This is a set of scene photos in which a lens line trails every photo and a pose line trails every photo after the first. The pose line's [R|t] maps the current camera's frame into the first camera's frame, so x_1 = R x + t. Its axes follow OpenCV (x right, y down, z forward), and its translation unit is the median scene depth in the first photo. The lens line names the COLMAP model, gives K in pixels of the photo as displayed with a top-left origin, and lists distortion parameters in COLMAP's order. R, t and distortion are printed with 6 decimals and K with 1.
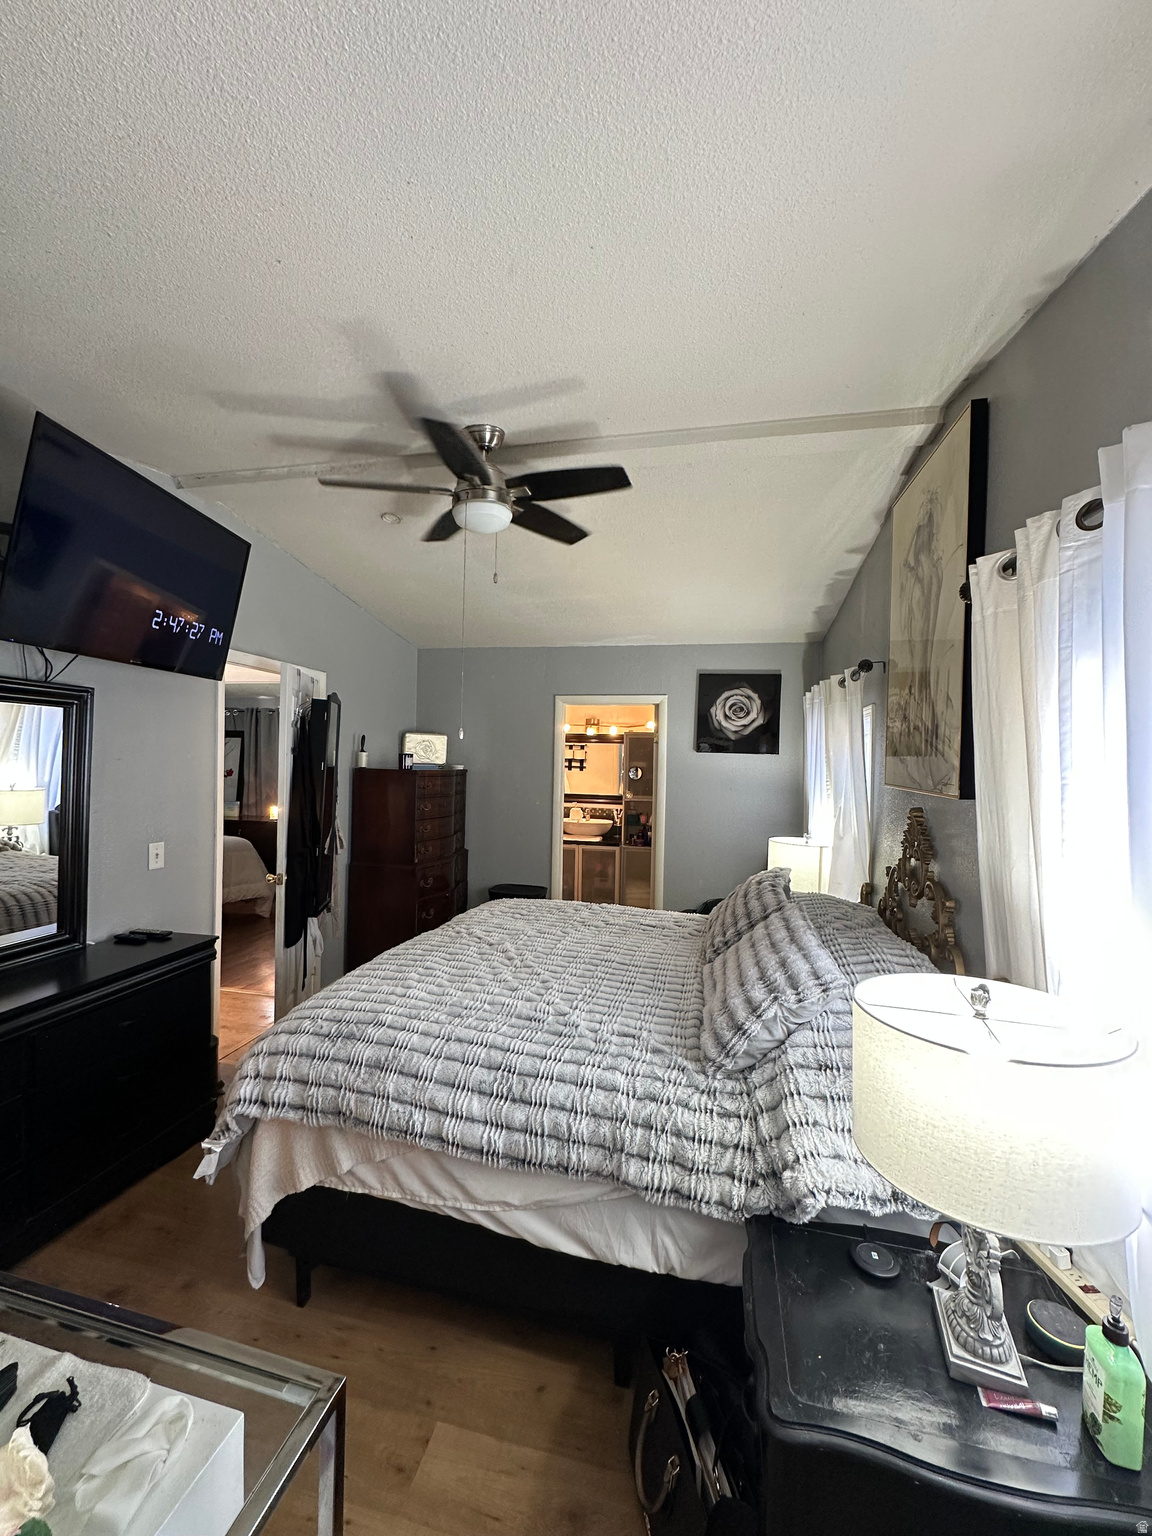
lens RADIAL K [[605.9, 0, 573.8], [0, 605.9, 757.8], [0, 0, 1]] dist [-0.000414, 0.000226]
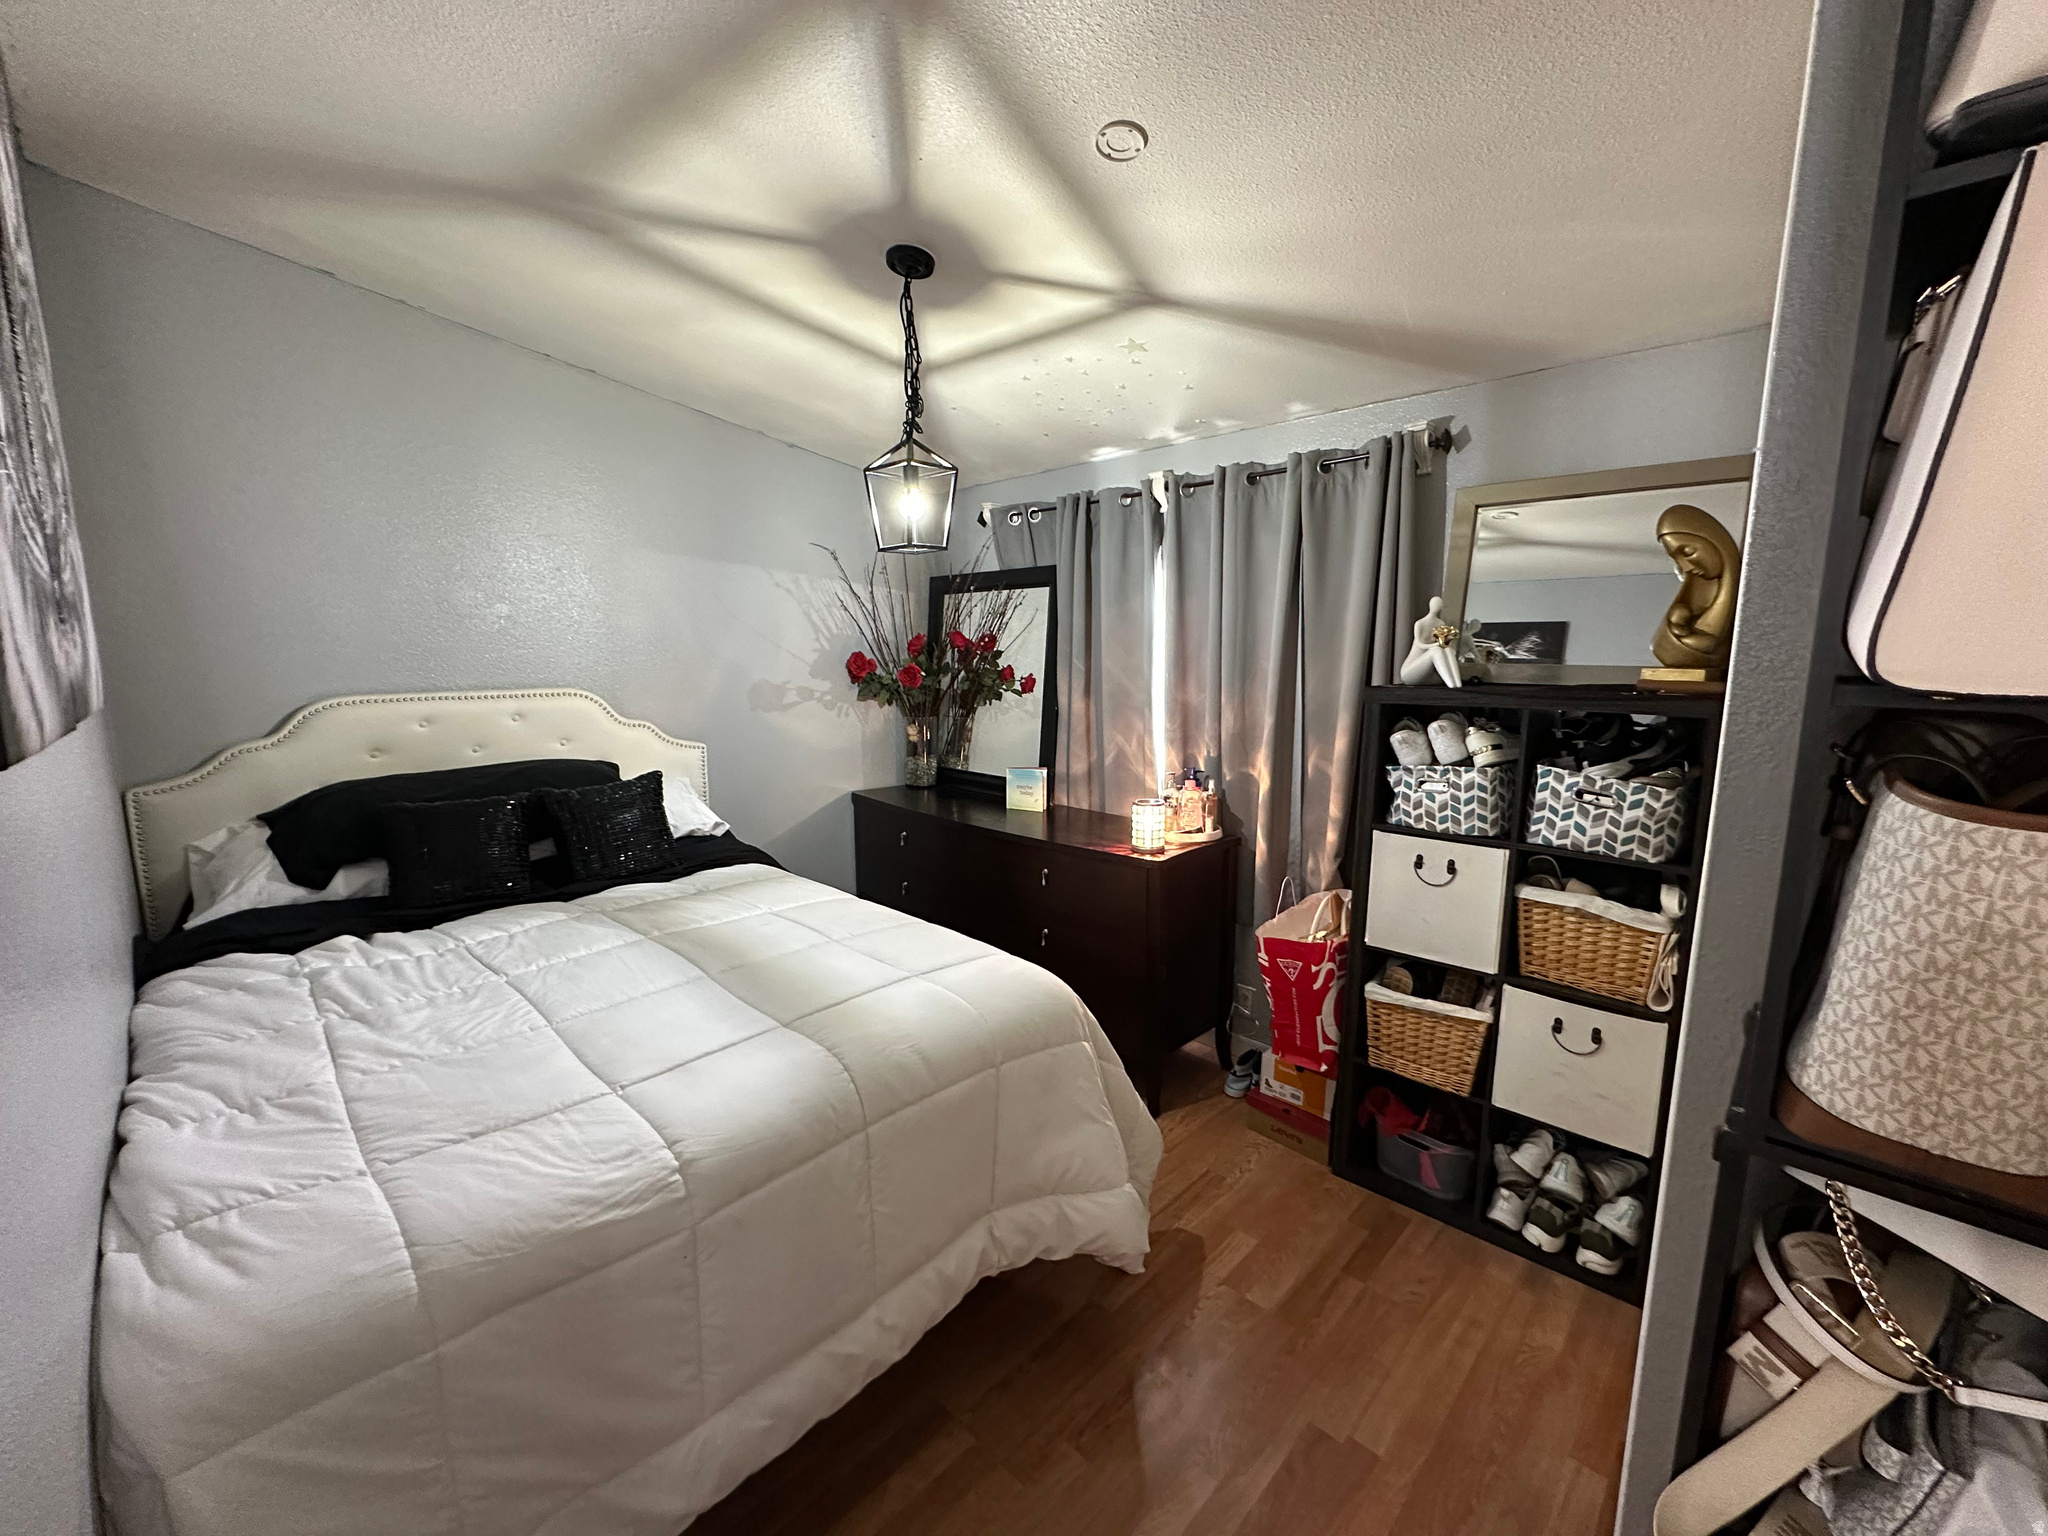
lens RADIAL K [[807.9, 0, 1025.1], [0, 807.9, 768.4], [0, 0, 1]] dist [-0.000414, 0.000226]
pose [[0.853553, 0.064815, -0.516958, -0.314629], [0.021036, 0.987135, 0.158497, -0.002812], [0.520580, -0.146160, 0.841209, 0.588124]]
